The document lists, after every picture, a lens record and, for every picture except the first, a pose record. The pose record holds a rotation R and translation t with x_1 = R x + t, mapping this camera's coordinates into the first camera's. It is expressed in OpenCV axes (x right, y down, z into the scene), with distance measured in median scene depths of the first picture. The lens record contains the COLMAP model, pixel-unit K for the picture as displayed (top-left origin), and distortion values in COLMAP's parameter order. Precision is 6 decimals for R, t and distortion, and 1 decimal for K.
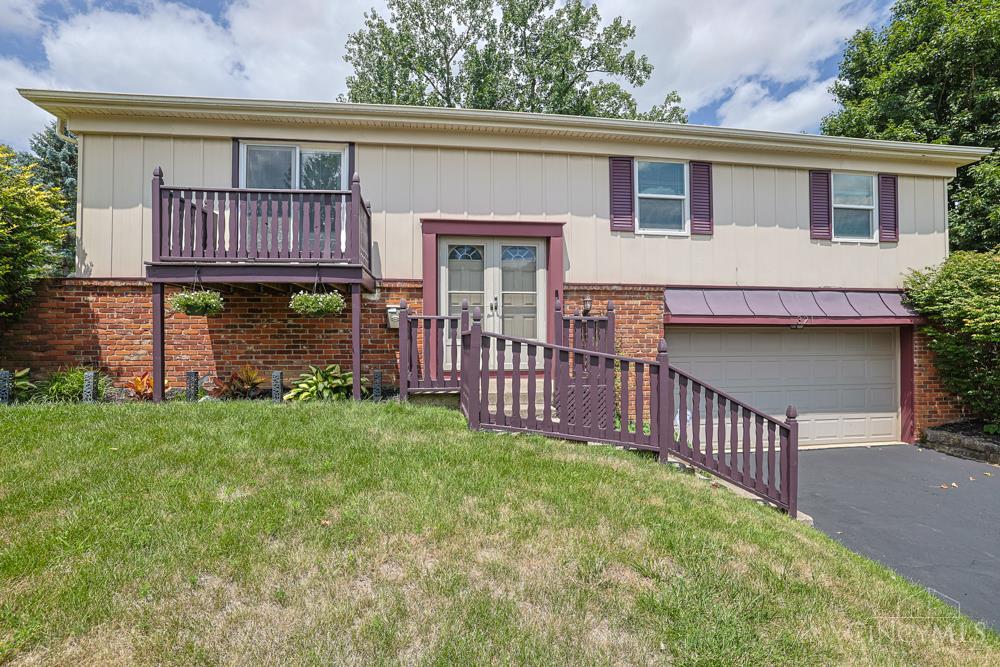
lens RADIAL K [[454.6, 0, 491.4], [0, 454.6, 333.9], [0, 0, 1]] dist [-0.043094, 0.010356]
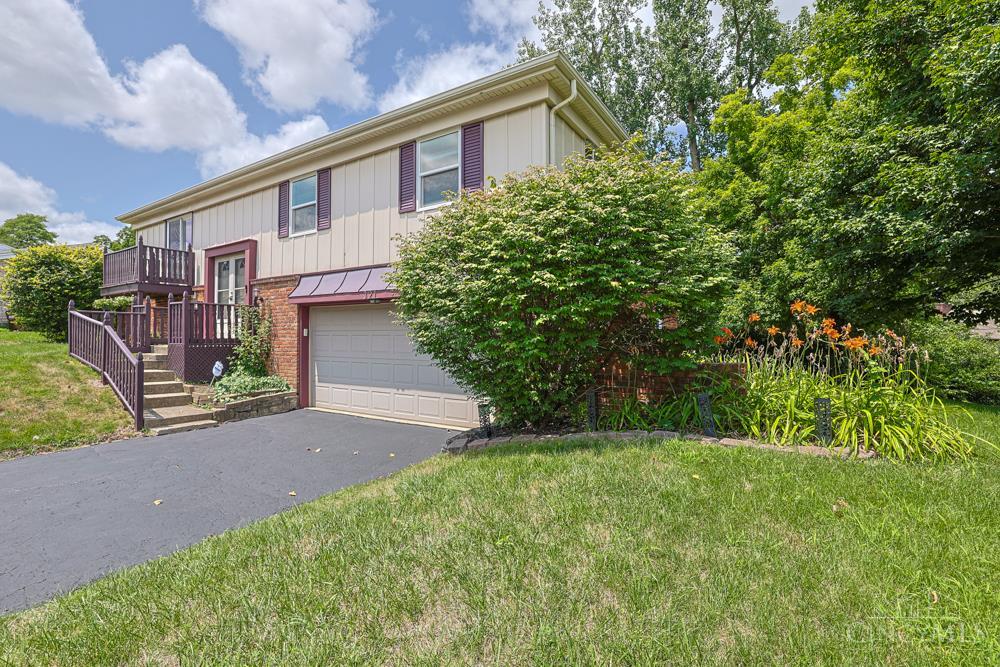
lens RADIAL K [[454.6, 0, 503.2], [0, 454.6, 335.7], [0, 0, 1]] dist [-0.043094, 0.010356]
pose [[0.774465, 0.000613, -0.632617, 1.632466], [0.000458, 0.999999, 0.001530, 0.063858], [0.632617, -0.001475, 0.774463, 0.373036]]
